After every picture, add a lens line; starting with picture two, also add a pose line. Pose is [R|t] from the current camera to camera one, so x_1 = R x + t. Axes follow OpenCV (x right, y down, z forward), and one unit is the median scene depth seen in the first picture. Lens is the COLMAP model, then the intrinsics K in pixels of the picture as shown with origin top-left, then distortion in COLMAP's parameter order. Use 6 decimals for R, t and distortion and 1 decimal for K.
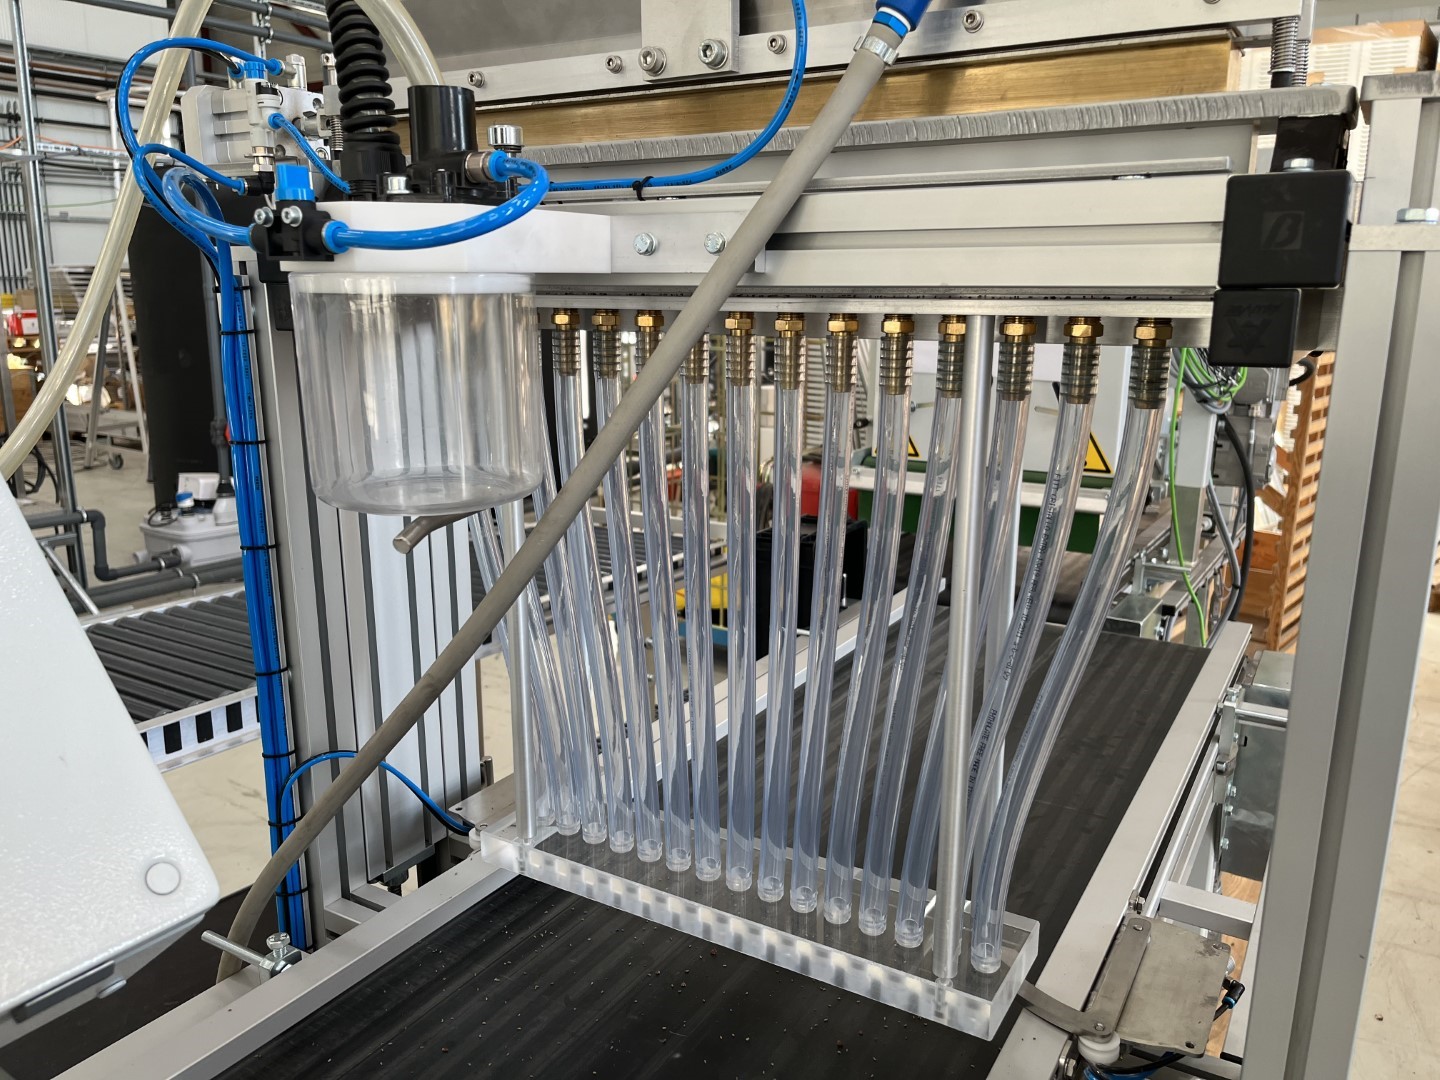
lens RADIAL K [[1098.6, 0, 732.3], [0, 1098.6, 532.6], [0, 0, 1]] dist [0.065399, -0.088884]
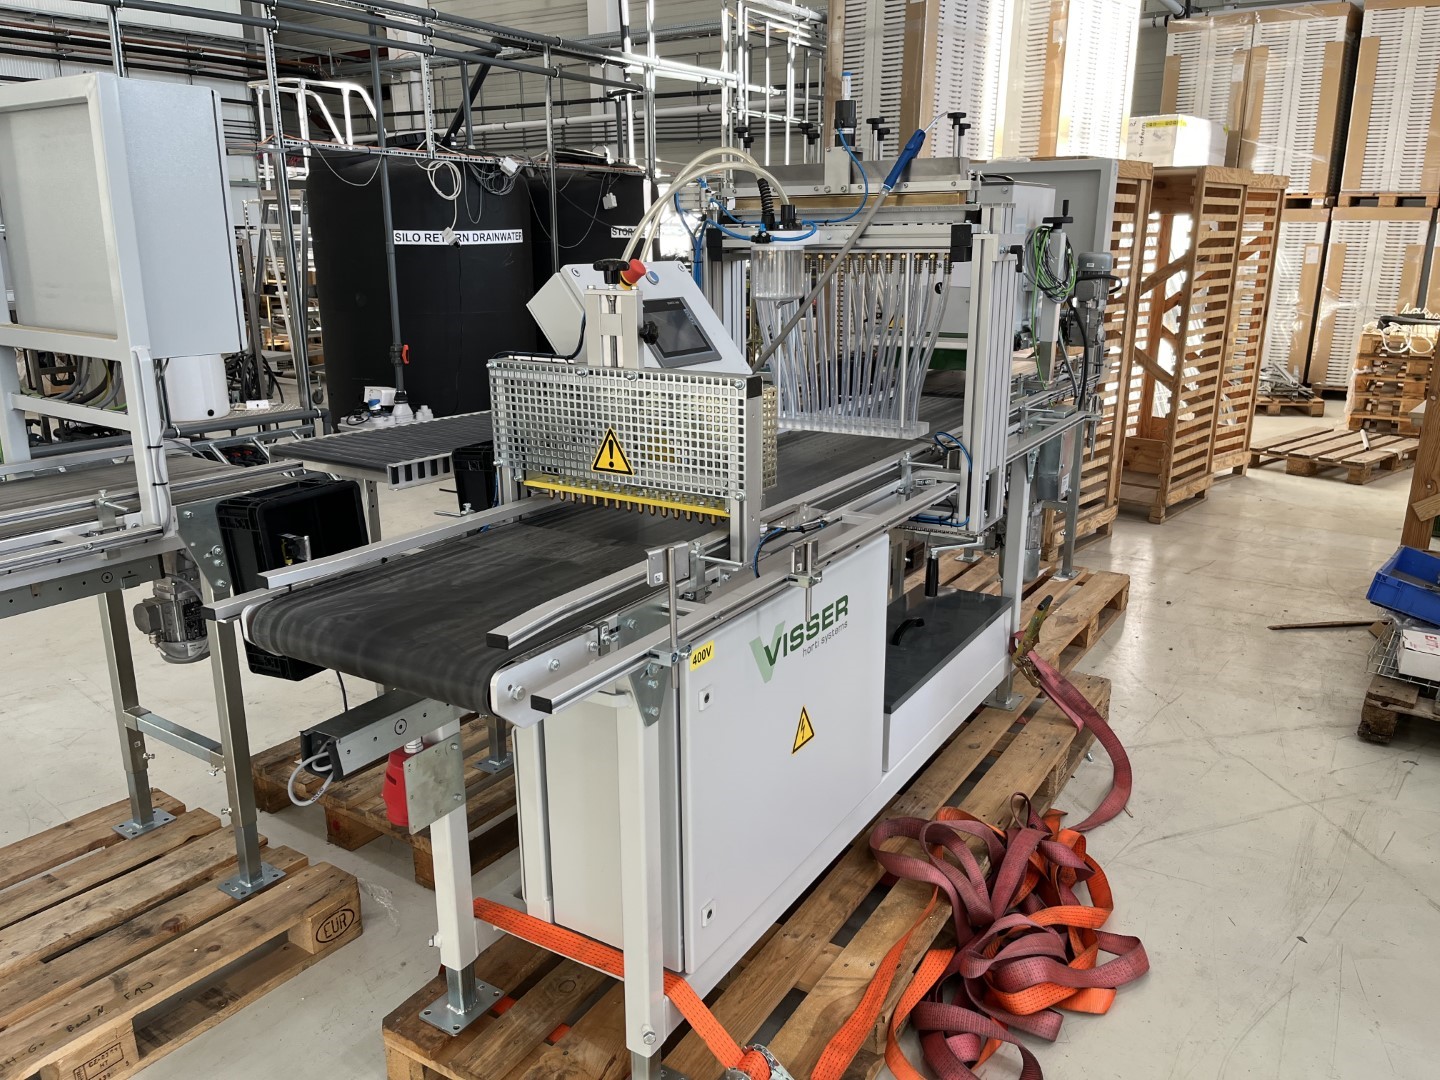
lens RADIAL K [[1098.6, 0, 726.9], [0, 1098.6, 531.9], [0, 0, 1]] dist [0.065399, -0.088884]
pose [[0.999741, -0.008840, -0.020963, -0.319547], [0.009771, 0.998952, 0.044722, 0.548455], [0.020545, -0.044916, 0.998779, -2.673968]]
